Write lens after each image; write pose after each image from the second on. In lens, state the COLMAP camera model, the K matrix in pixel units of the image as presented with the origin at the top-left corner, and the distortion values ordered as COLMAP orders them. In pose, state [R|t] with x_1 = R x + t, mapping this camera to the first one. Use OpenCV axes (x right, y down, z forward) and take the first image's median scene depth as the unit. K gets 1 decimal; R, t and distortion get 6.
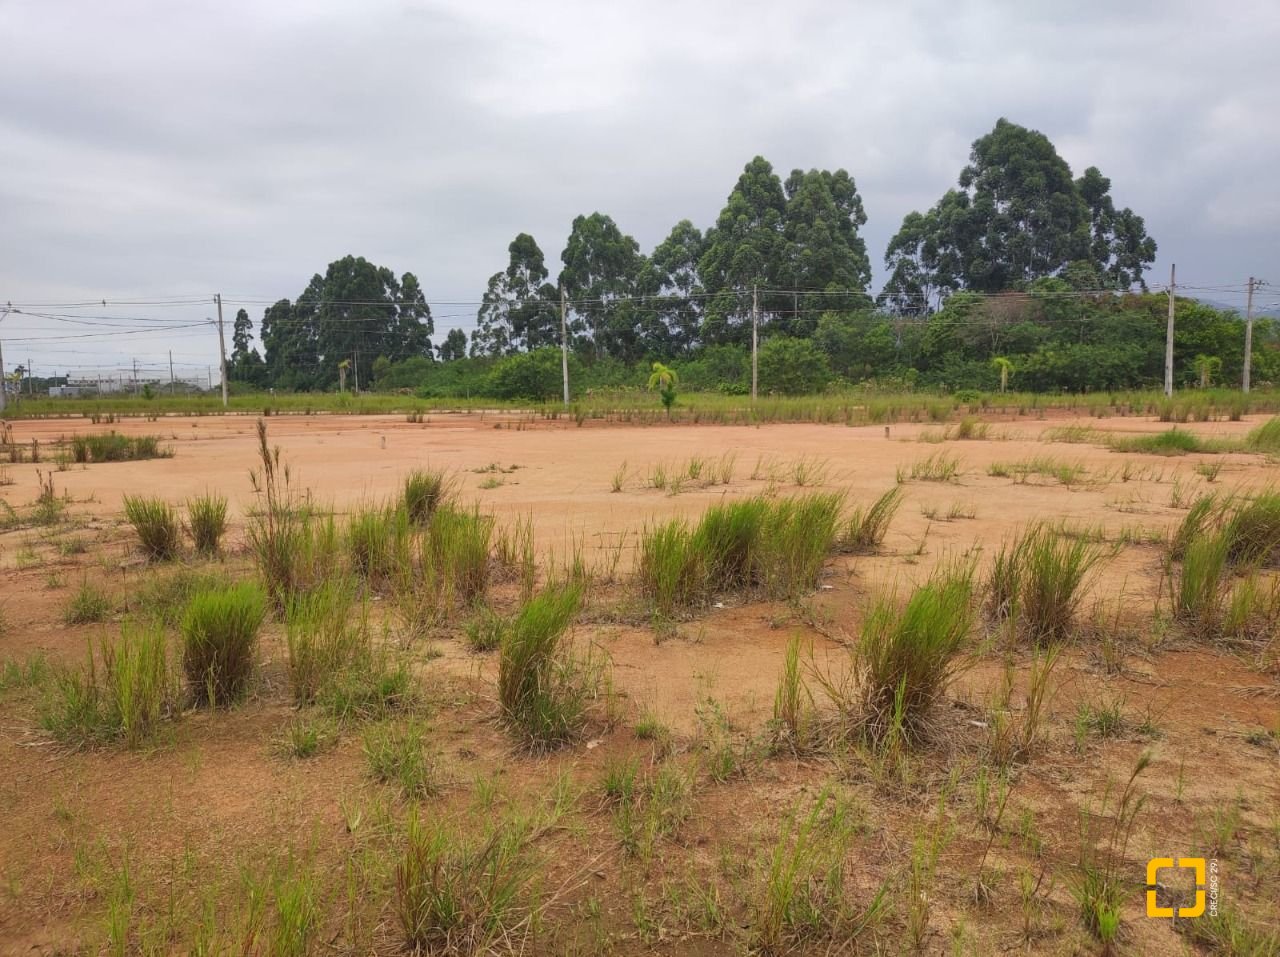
lens RADIAL K [[939.6, 0, 647.6], [0, 939.6, 489.9], [0, 0, 1]] dist [0.031673, -0.023075]
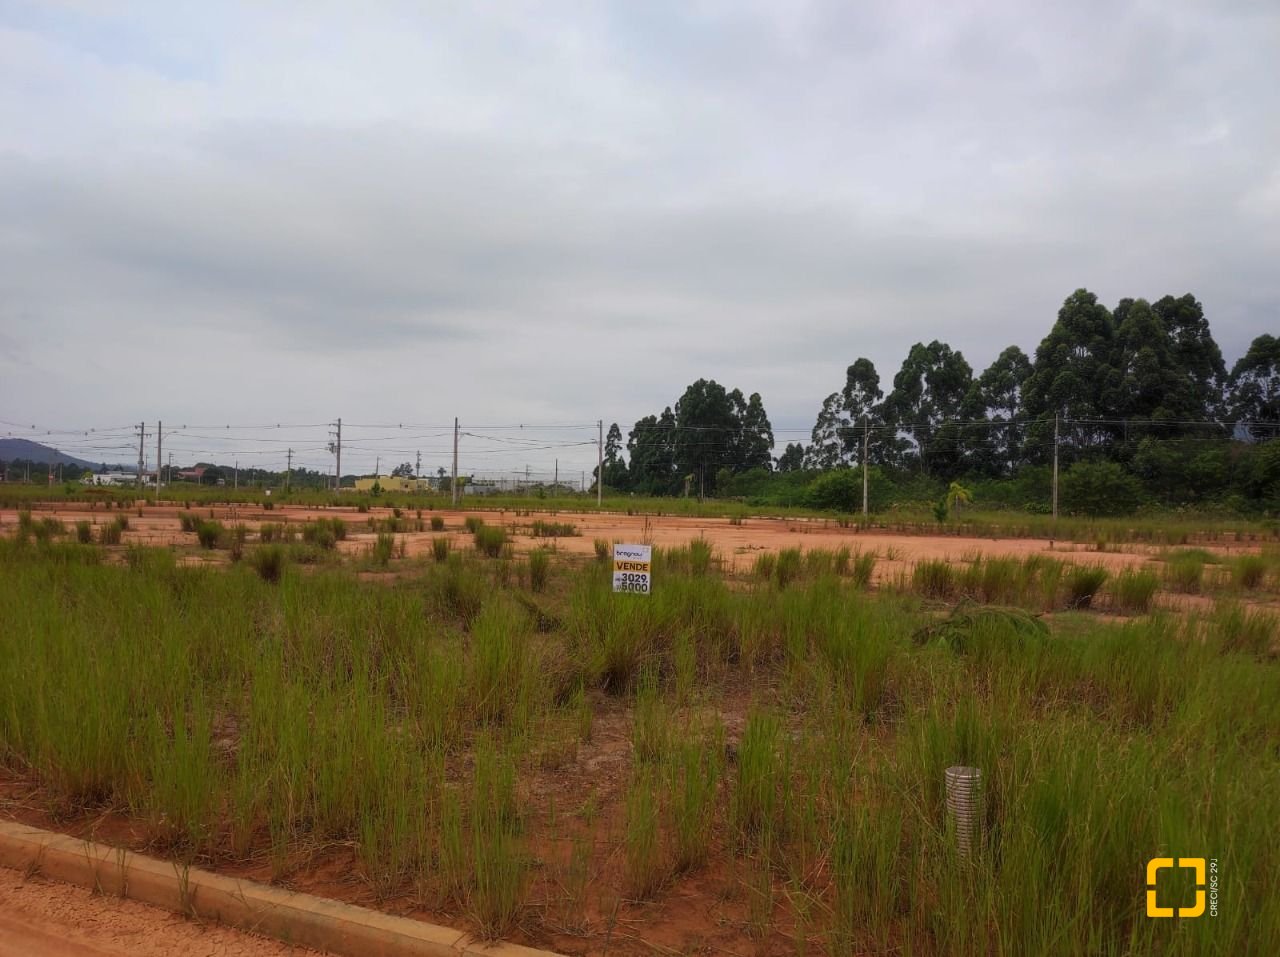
lens RADIAL K [[939.6, 0, 650.4], [0, 939.6, 485.0], [0, 0, 1]] dist [0.031673, -0.023075]
pose [[0.936344, 0.030356, -0.349770, 0.039824], [-0.072473, 0.991510, -0.107960, 0.009505], [0.343523, 0.126436, 0.930594, -0.106652]]
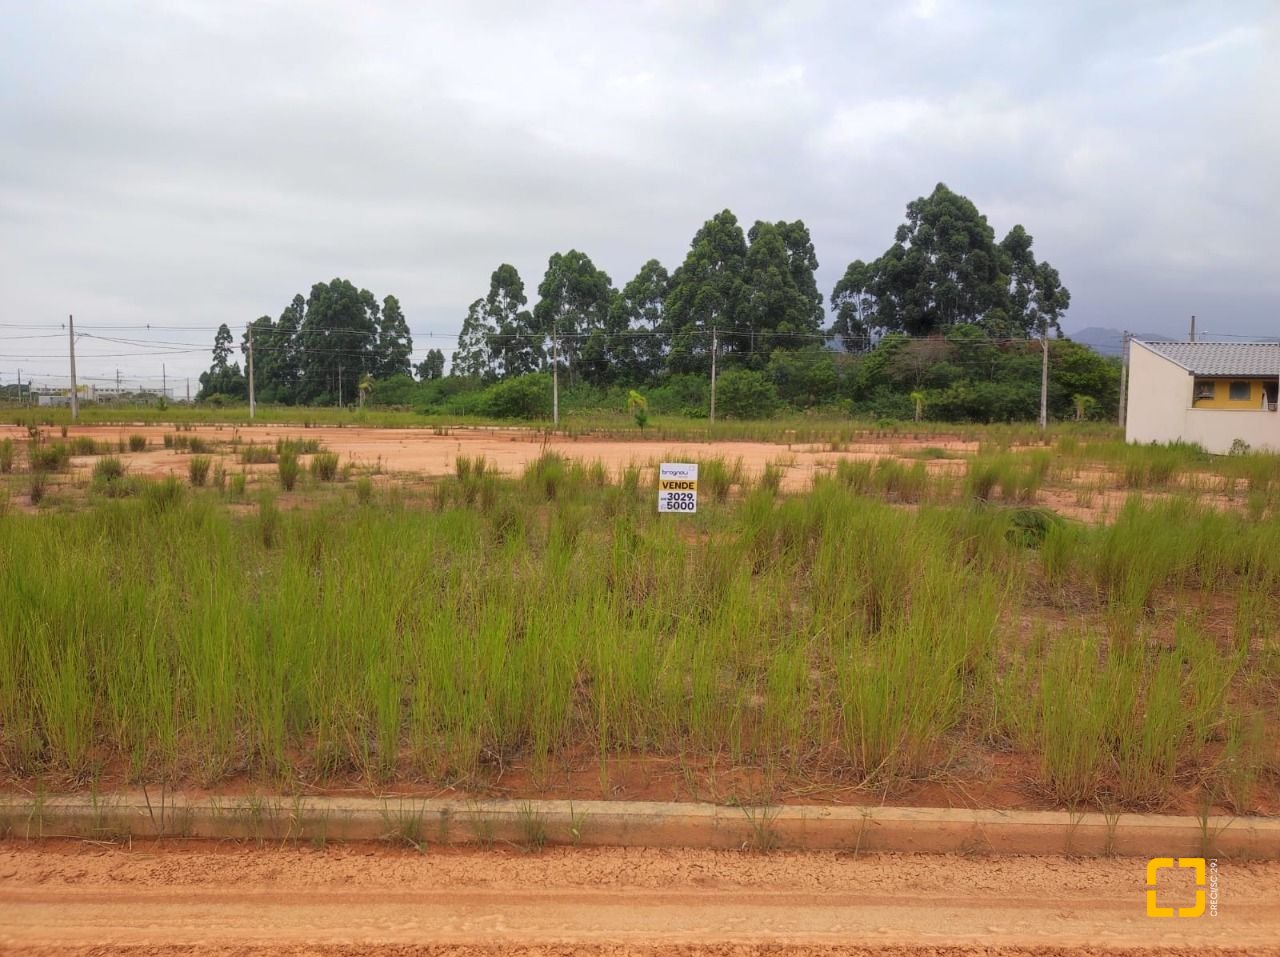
lens RADIAL K [[939.6, 0, 649.1], [0, 939.6, 481.2], [0, 0, 1]] dist [0.031673, -0.023075]
pose [[0.998942, 0.019402, 0.041691, -0.008546], [-0.018093, 0.999338, -0.031555, 0.010262], [-0.042276, 0.030767, 0.998632, -0.112281]]
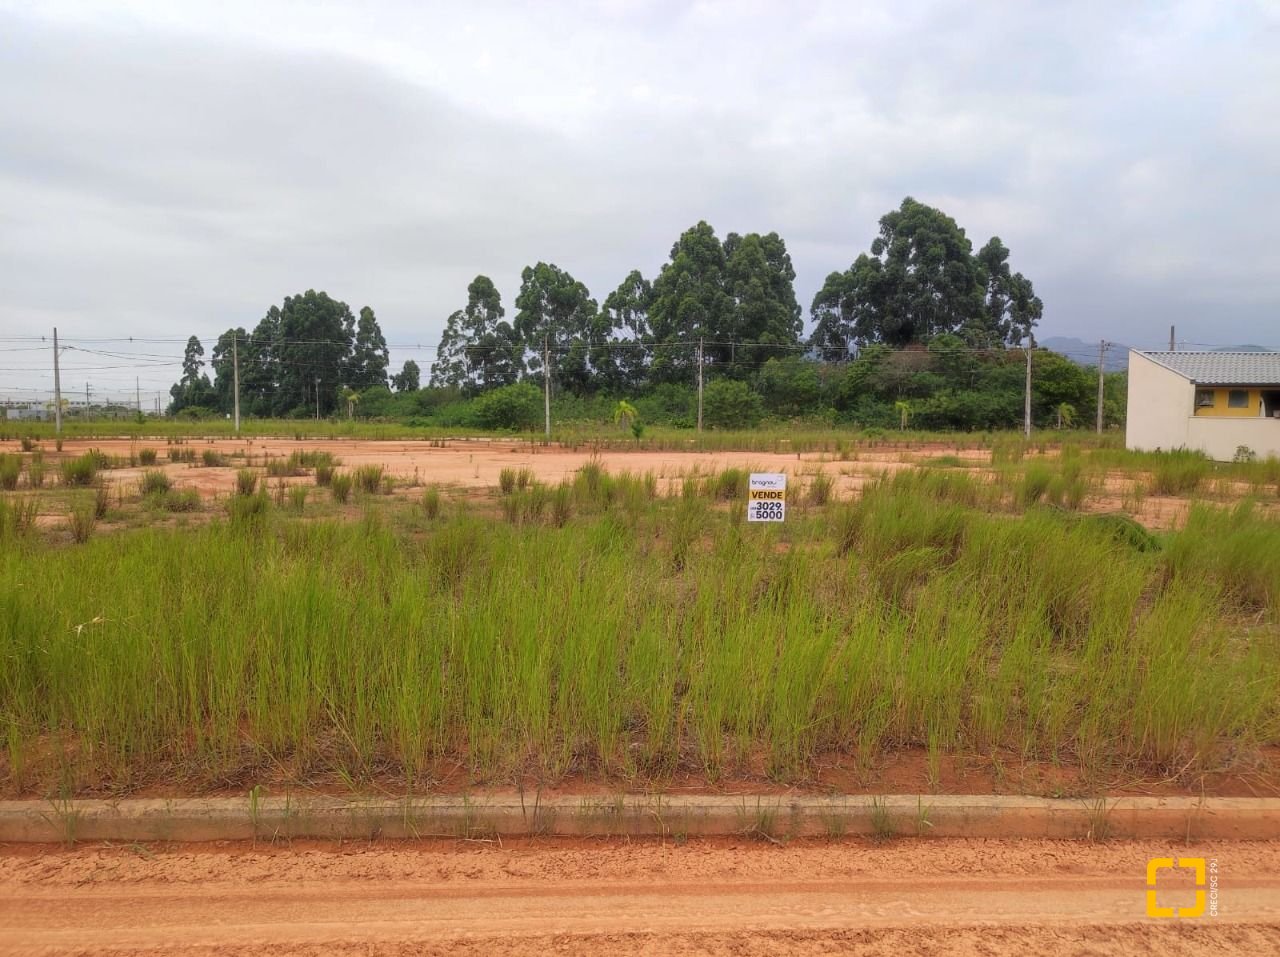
lens RADIAL K [[939.6, 0, 649.6], [0, 939.6, 470.0], [0, 0, 1]] dist [0.031673, -0.023075]
pose [[0.997347, 0.013082, 0.071611, -0.022541], [-0.009185, 0.998472, -0.054484, 0.010481], [-0.072214, 0.053681, 0.995943, -0.113528]]
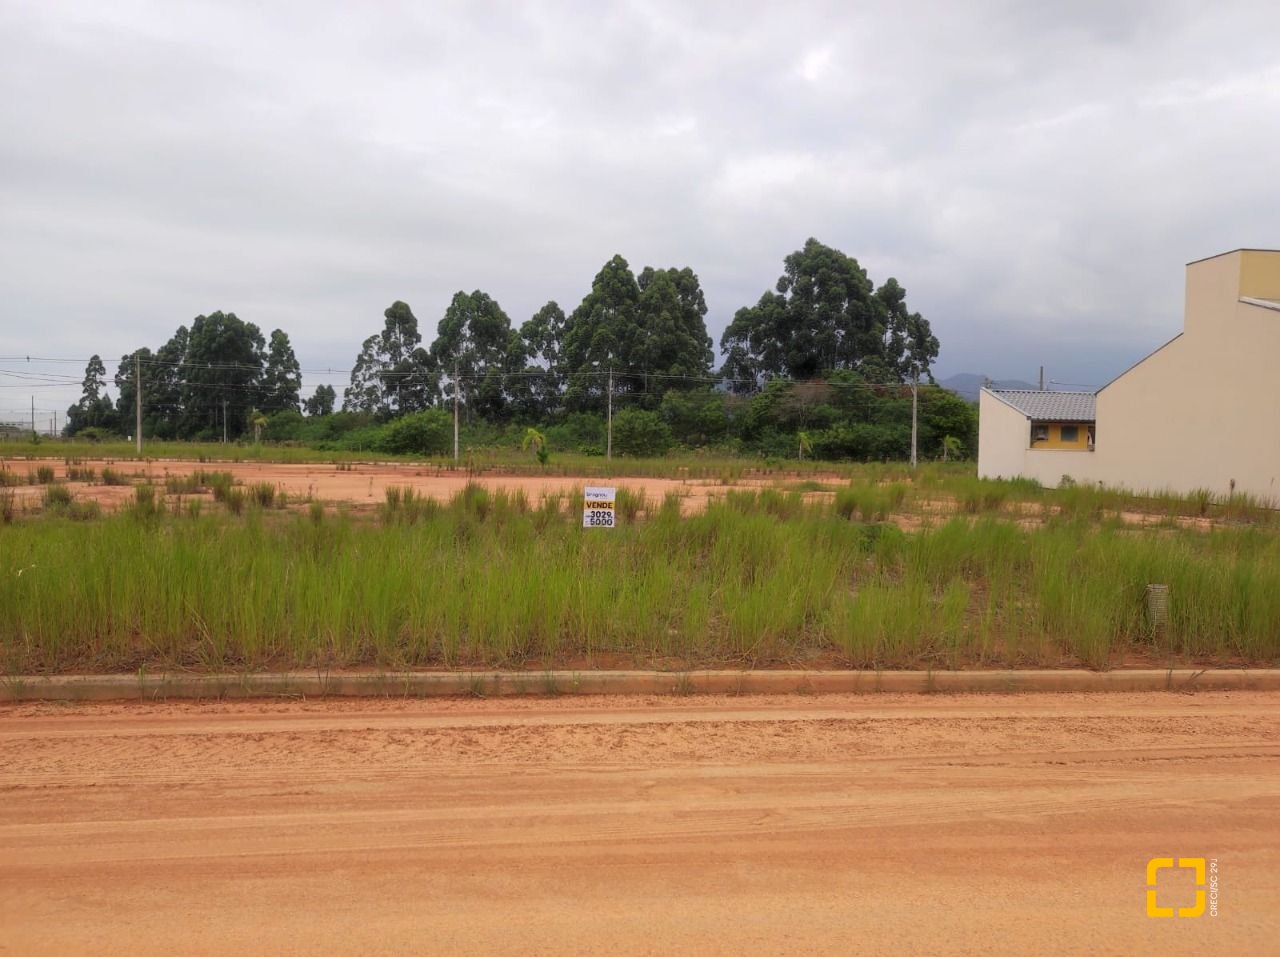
lens RADIAL K [[939.6, 0, 649.1], [0, 939.6, 468.1], [0, 0, 1]] dist [0.031673, -0.023075]
pose [[0.987757, 0.026282, 0.153772, -0.014261], [-0.012841, 0.996059, -0.087759, 0.013601], [-0.155472, 0.084710, 0.984201, -0.136265]]
